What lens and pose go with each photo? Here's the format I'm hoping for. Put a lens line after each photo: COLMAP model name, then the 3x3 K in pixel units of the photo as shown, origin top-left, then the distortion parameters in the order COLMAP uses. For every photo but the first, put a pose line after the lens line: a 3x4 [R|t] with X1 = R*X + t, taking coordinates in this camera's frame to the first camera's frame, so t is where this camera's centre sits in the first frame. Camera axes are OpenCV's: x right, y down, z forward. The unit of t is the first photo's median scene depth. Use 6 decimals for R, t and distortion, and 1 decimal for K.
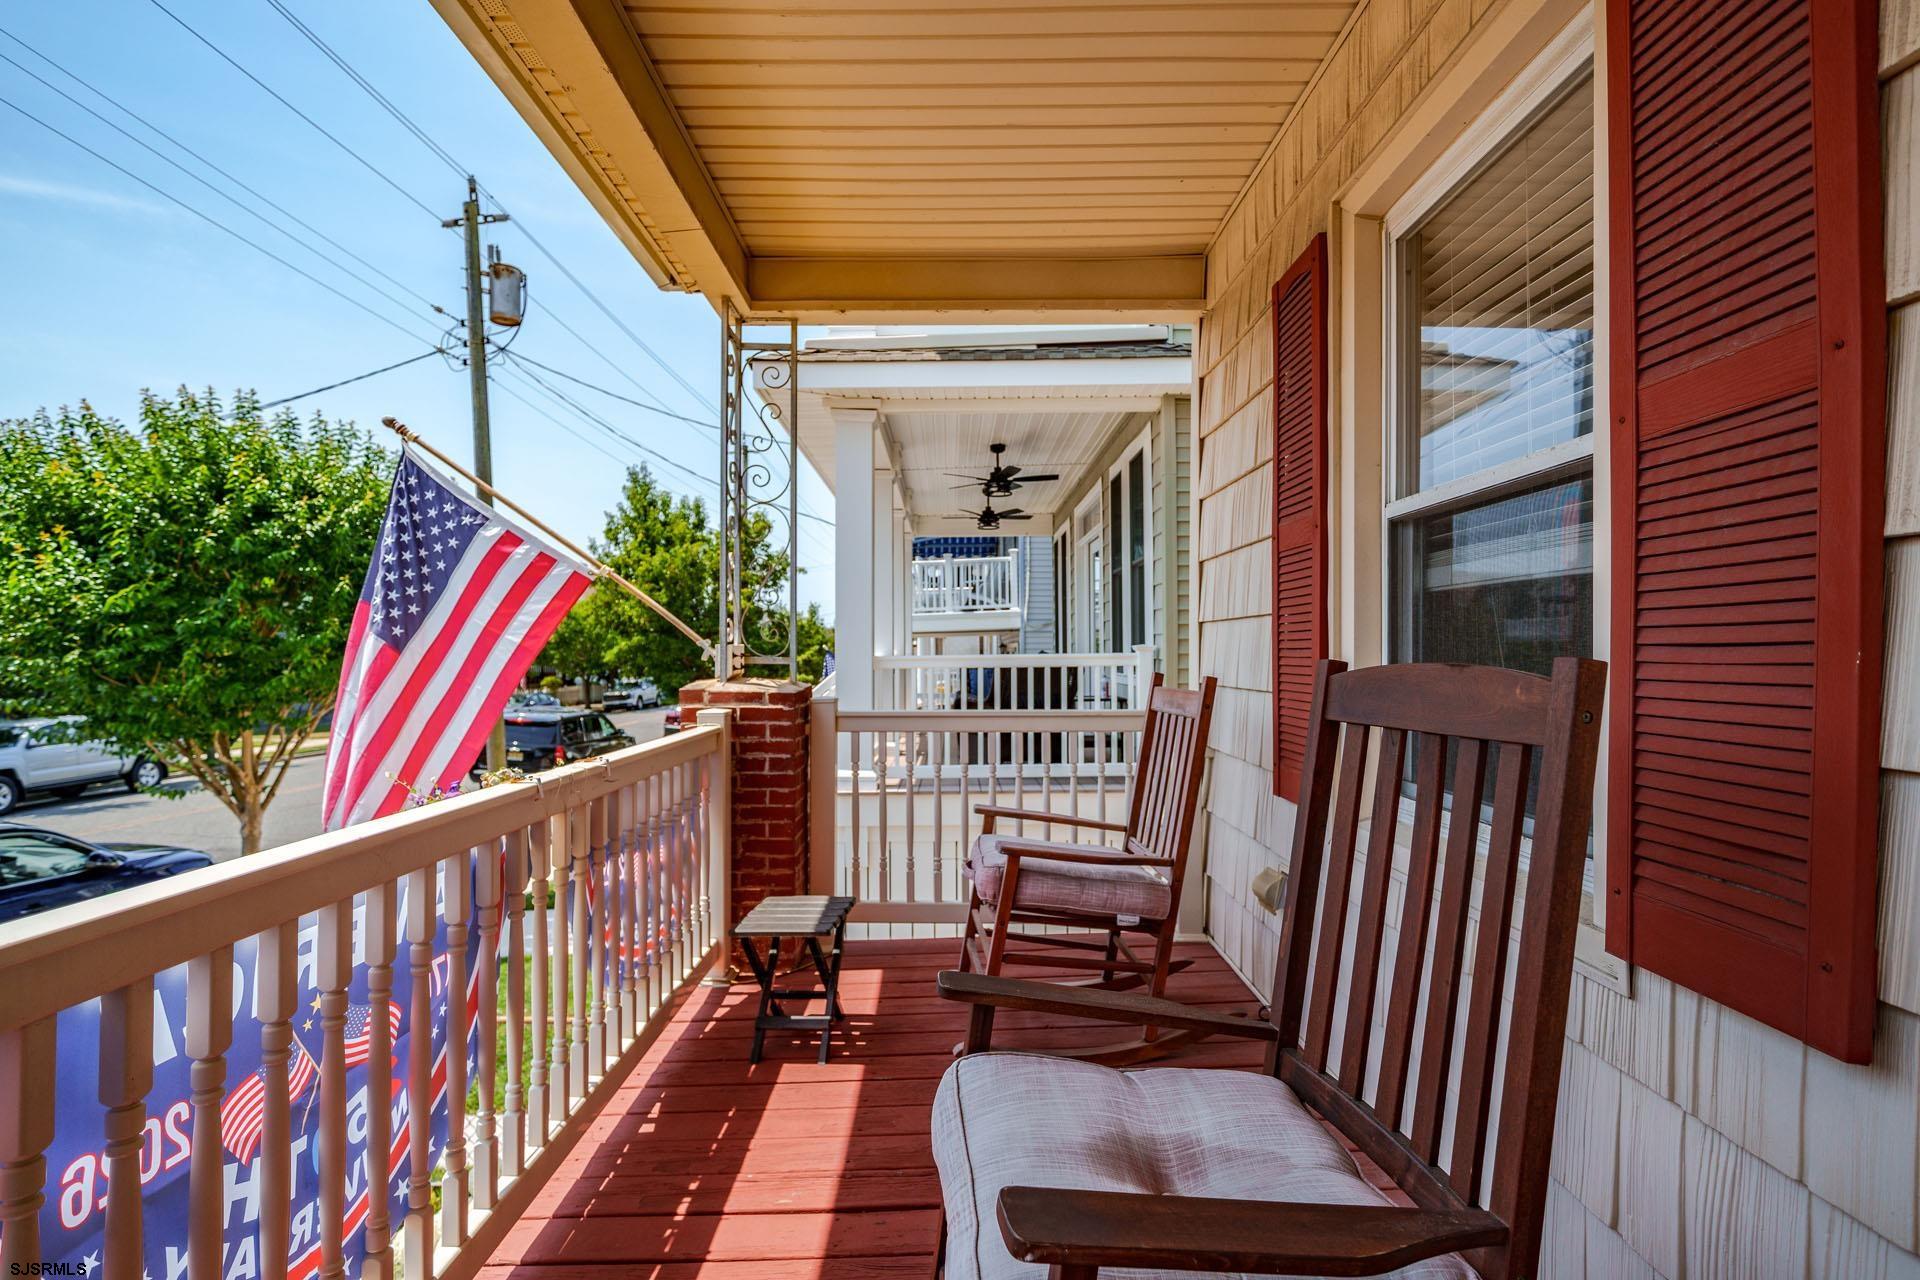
lens RADIAL K [[922.8, 0, 956.0], [0, 922.8, 643.0], [0, 0, 1]] dist [-0.000131, -0.000006]
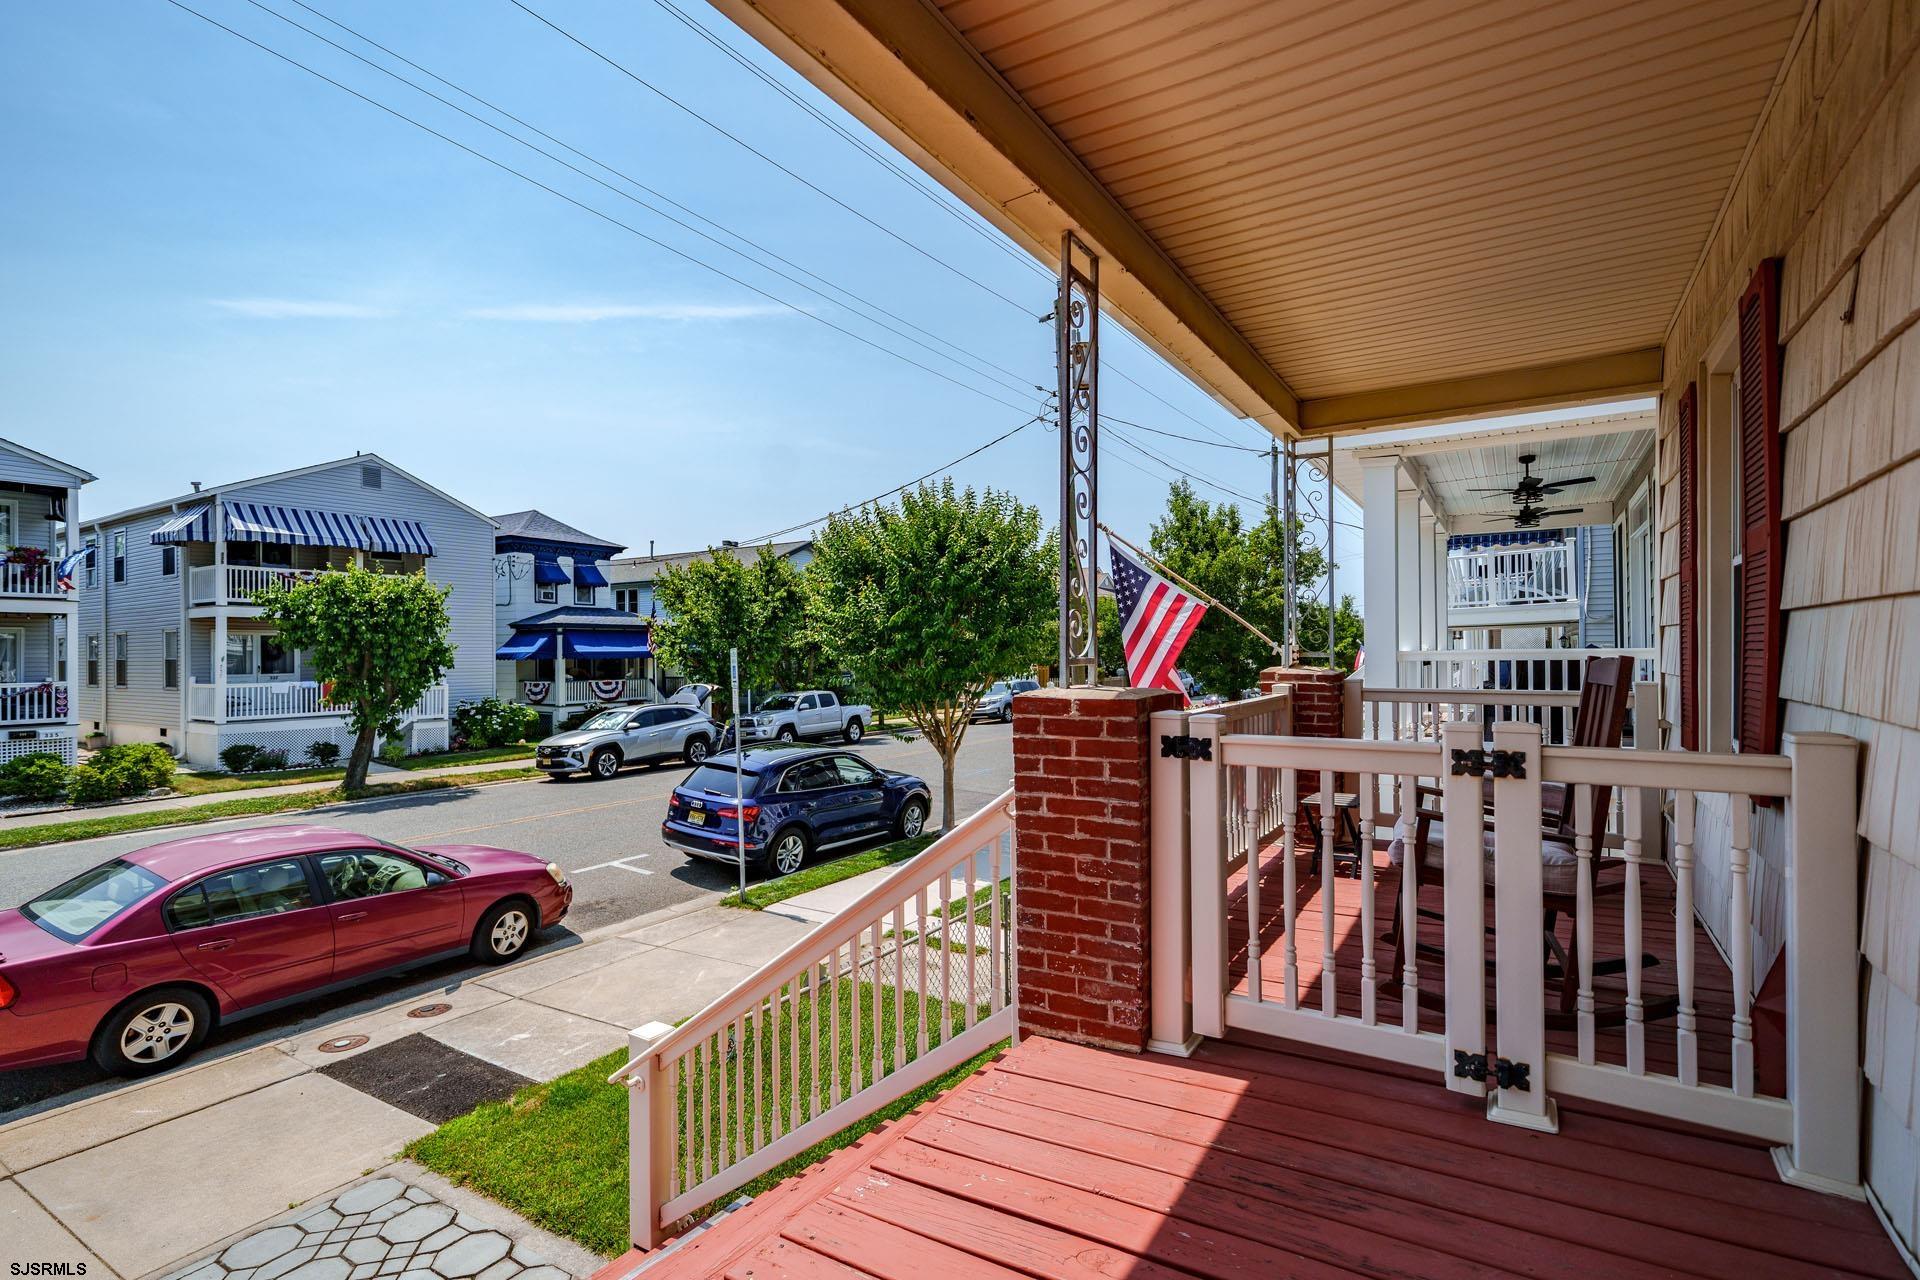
lens RADIAL K [[922.8, 0, 951.1], [0, 922.8, 642.5], [0, 0, 1]] dist [-0.000131, -0.000006]
pose [[0.847549, -0.006331, -0.530679, 0.047029], [0.010260, 0.999937, 0.004457, -0.006843], [0.530617, -0.009223, 0.847561, -0.294131]]
